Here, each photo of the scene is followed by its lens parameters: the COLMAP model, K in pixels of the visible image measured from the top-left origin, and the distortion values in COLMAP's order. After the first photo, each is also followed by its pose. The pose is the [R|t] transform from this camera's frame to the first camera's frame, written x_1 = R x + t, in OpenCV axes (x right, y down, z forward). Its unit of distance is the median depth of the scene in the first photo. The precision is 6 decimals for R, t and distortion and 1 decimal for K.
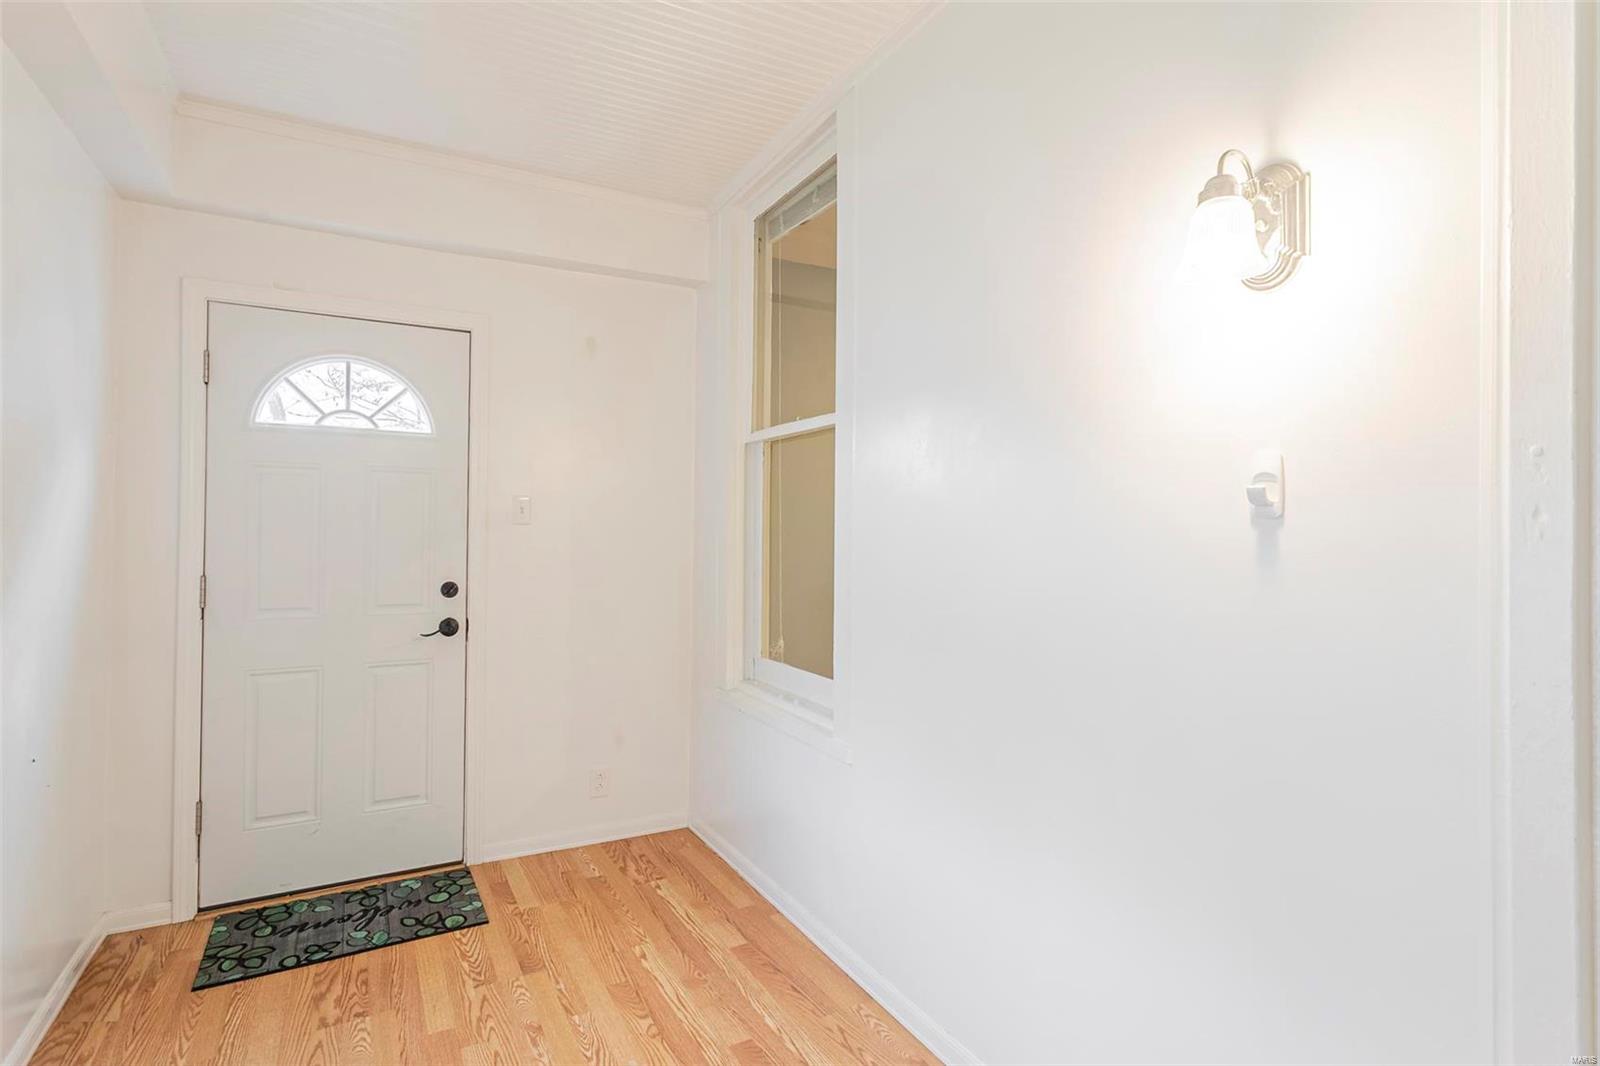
lens RADIAL K [[778.9, 0, 790.6], [0, 778.9, 528.3], [0, 0, 1]] dist [-0.000066, -0.000151]
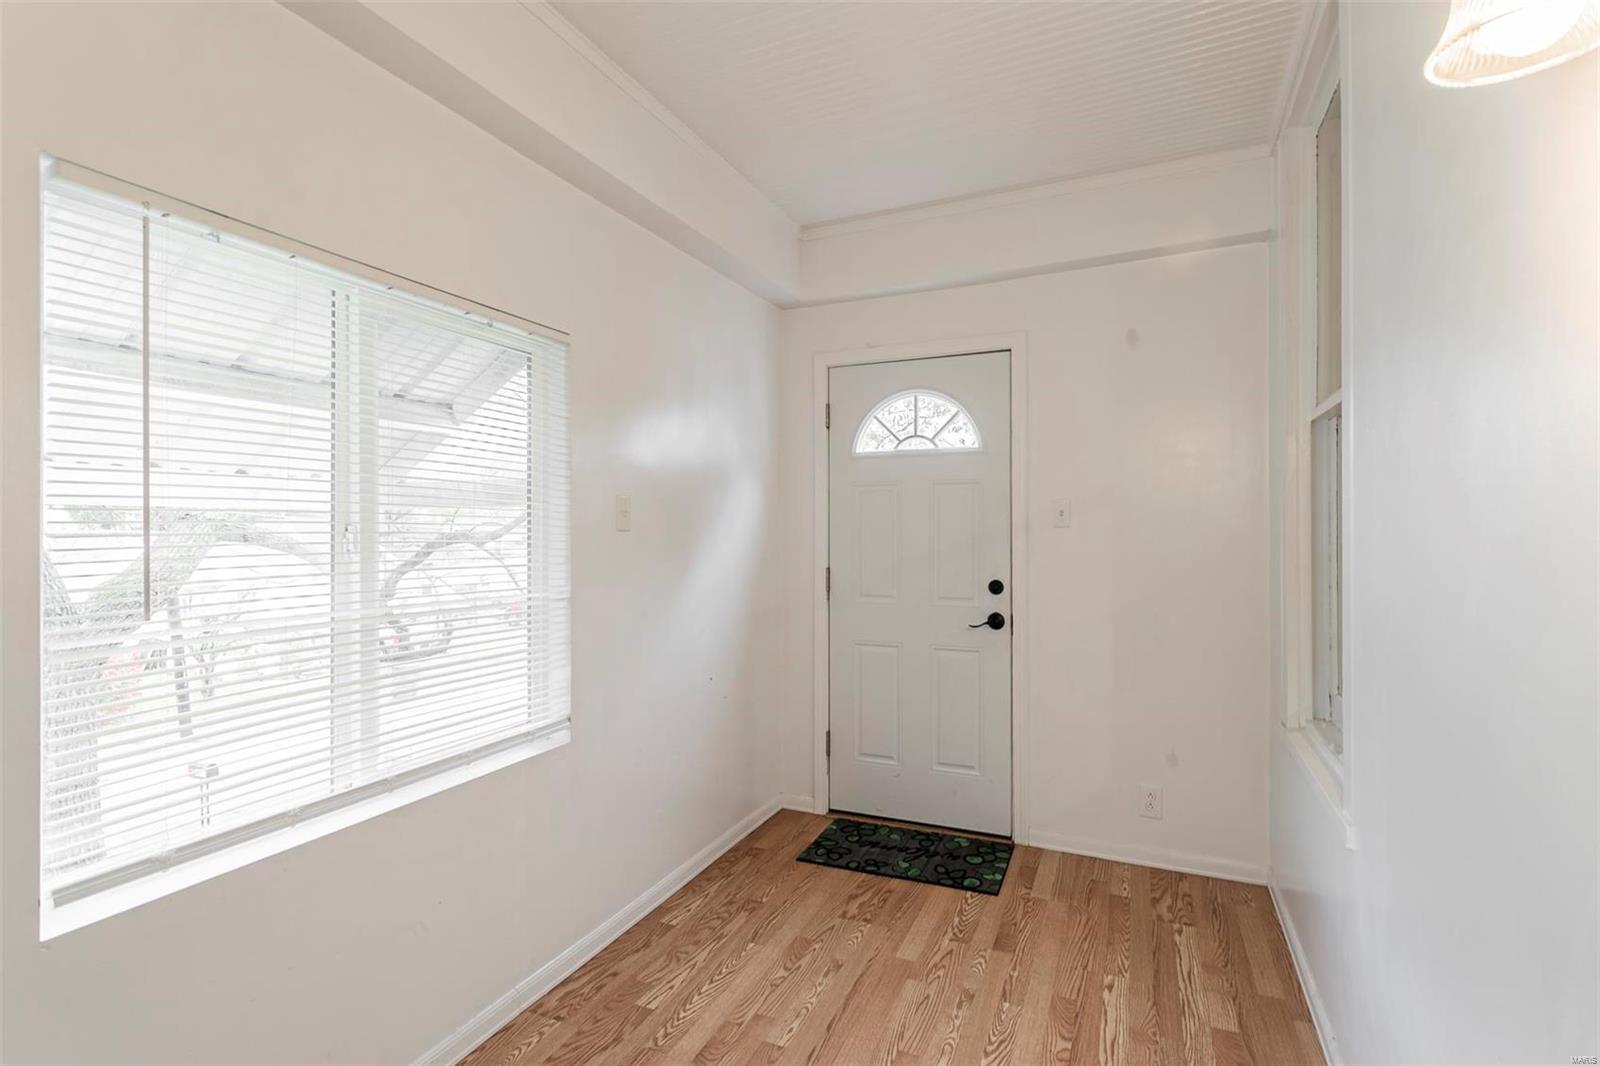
lens RADIAL K [[772.6, 0, 800.0], [0, 772.6, 533.0], [0, 0, 1]] dist [0.005109, 0.001627]
pose [[0.602485, -0.010052, -0.798067, 0.306450], [0.010256, 0.999936, -0.004852, 0.005118], [0.798064, -0.005262, 0.602550, 0.134324]]
